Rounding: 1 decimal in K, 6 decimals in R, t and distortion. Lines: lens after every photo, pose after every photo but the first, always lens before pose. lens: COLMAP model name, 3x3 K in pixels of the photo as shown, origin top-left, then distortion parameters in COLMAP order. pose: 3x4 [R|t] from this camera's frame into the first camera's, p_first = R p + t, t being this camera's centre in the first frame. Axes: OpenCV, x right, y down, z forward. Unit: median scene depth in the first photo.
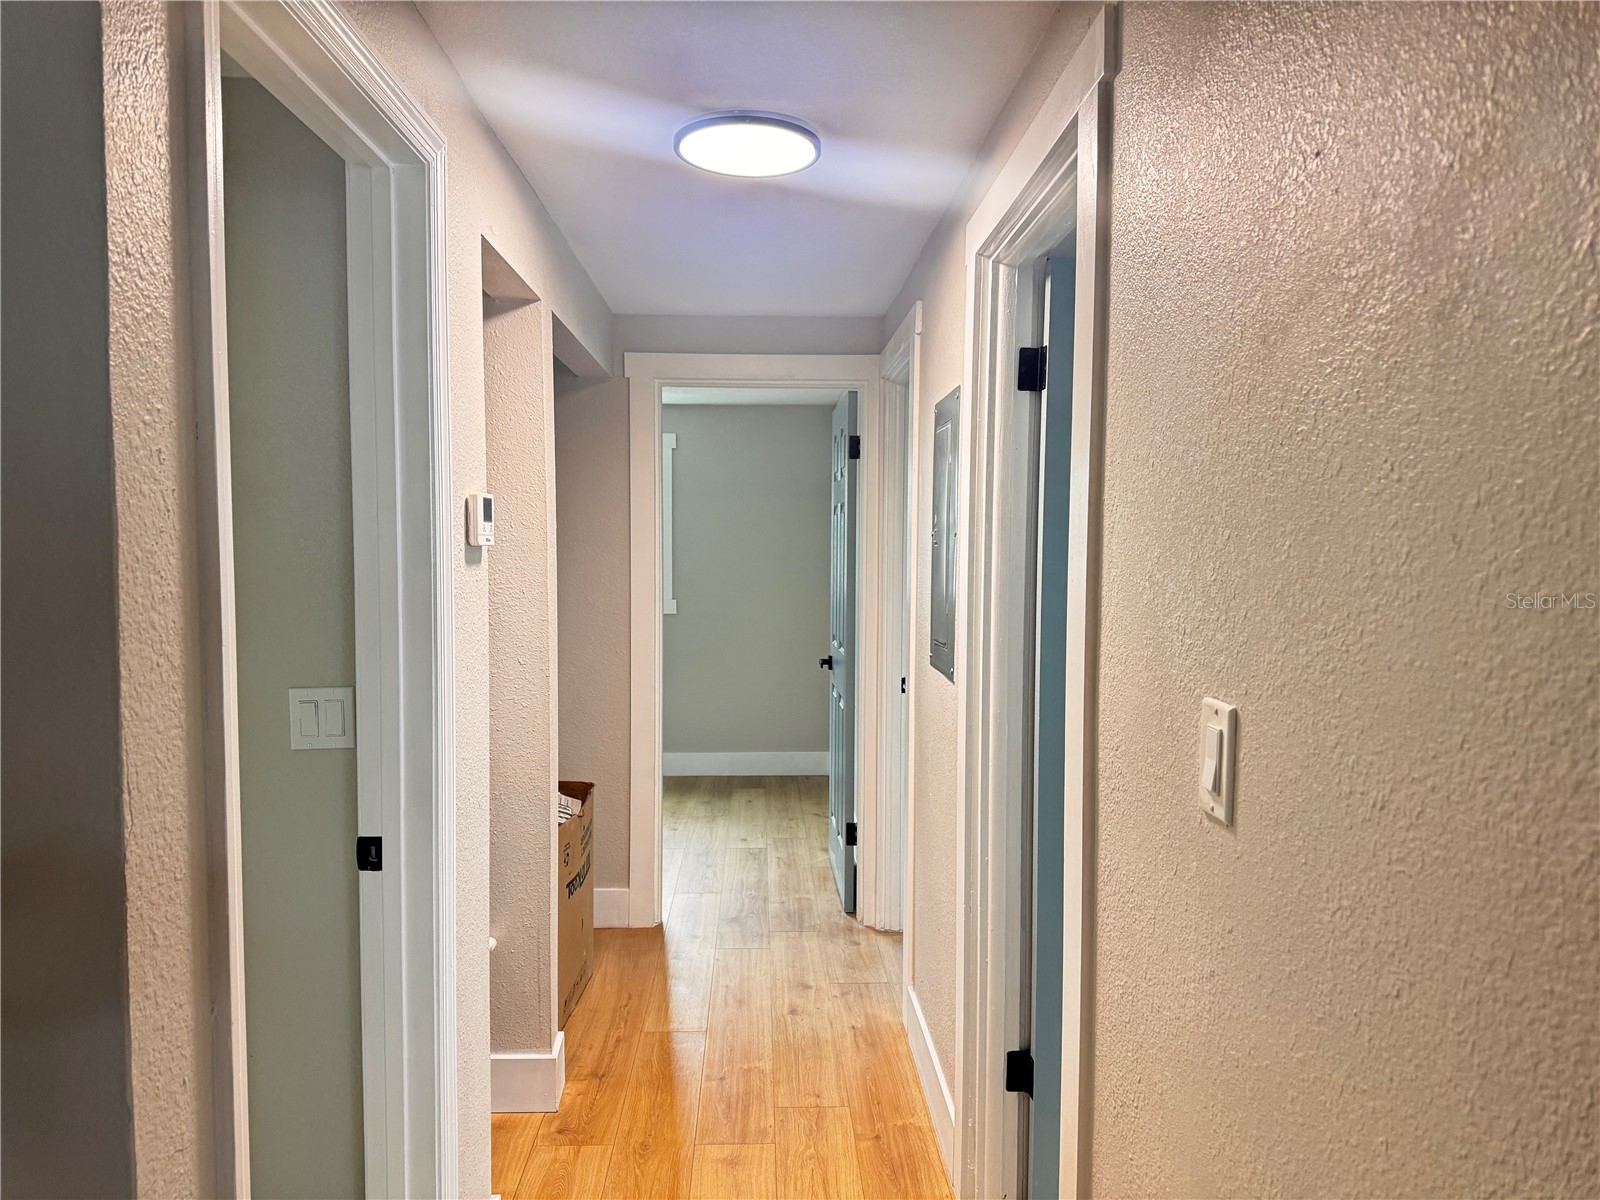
lens RADIAL K [[1127.6, 0, 805.8], [0, 1127.6, 593.8], [0, 0, 1]] dist [0.147112, -0.231290]
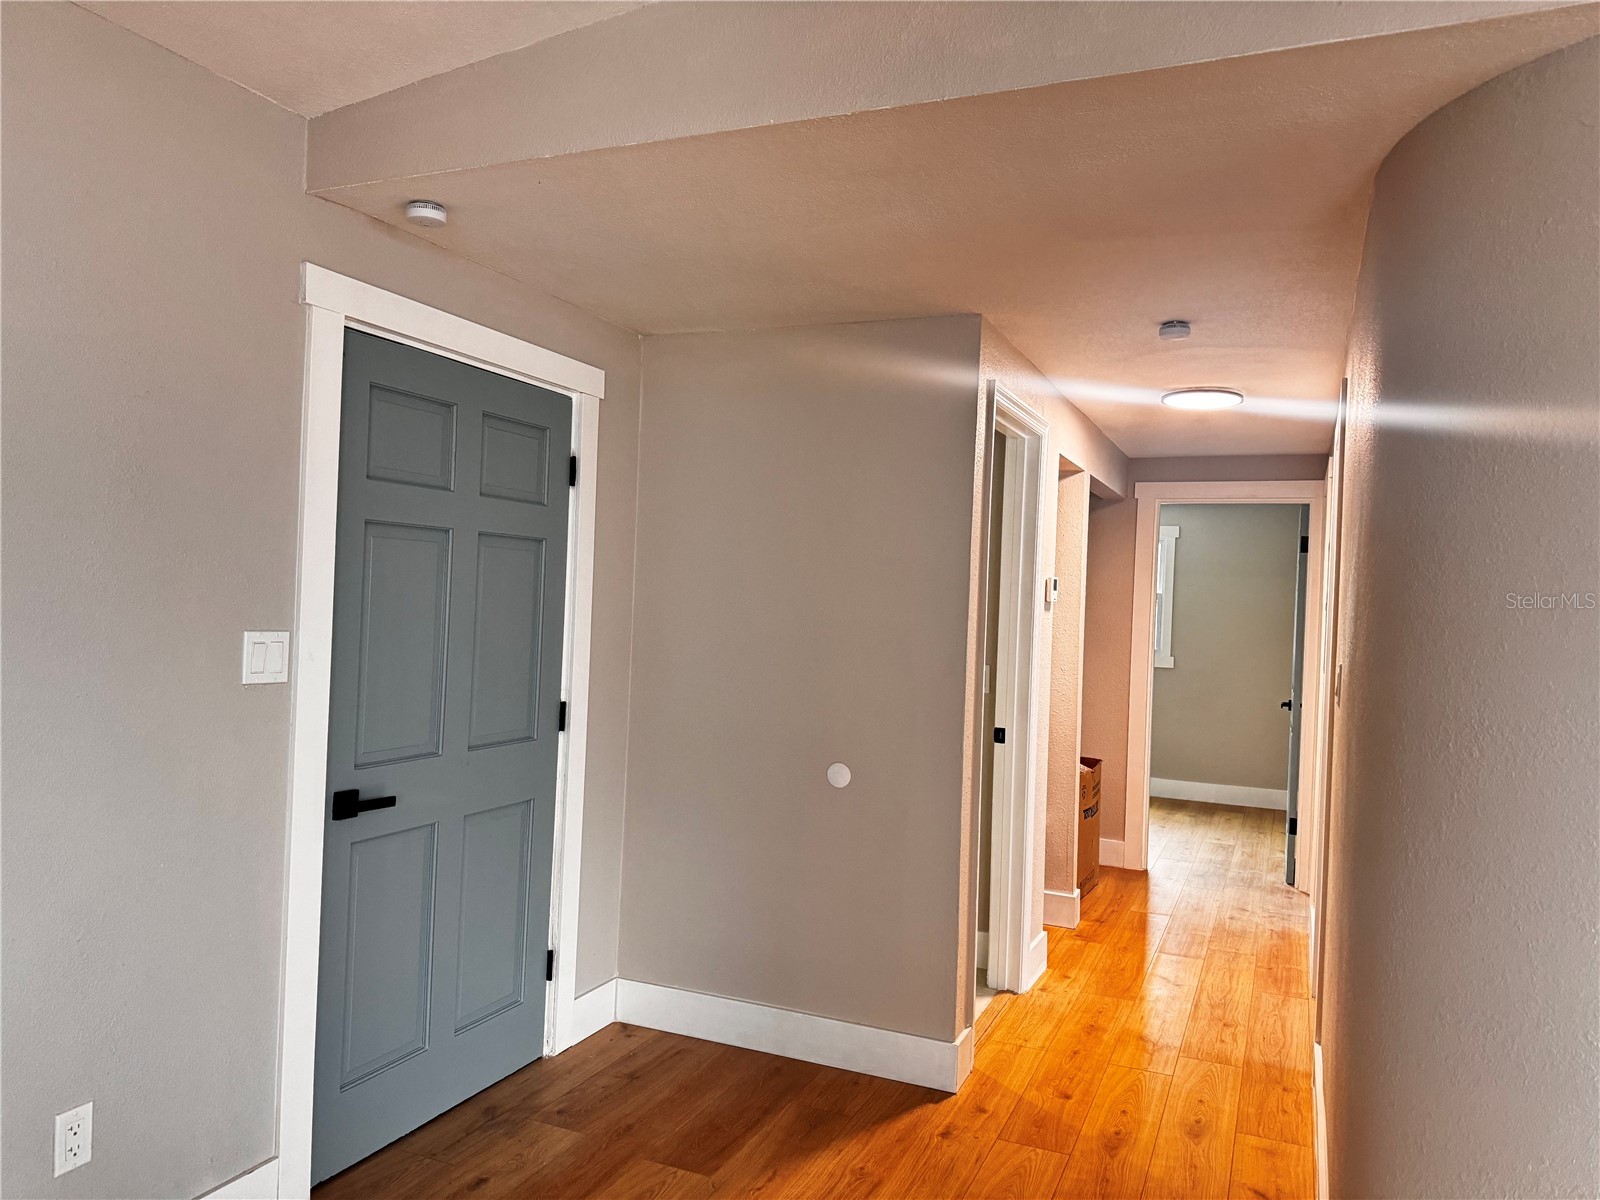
lens RADIAL K [[1127.6, 0, 805.8], [0, 1127.6, 593.8], [0, 0, 1]] dist [0.147112, -0.231290]
pose [[0.900542, 0.030888, -0.433671, 0.132642], [-0.058503, 0.997011, -0.050472, 0.046509], [0.430815, 0.070823, 0.899657, -0.667038]]
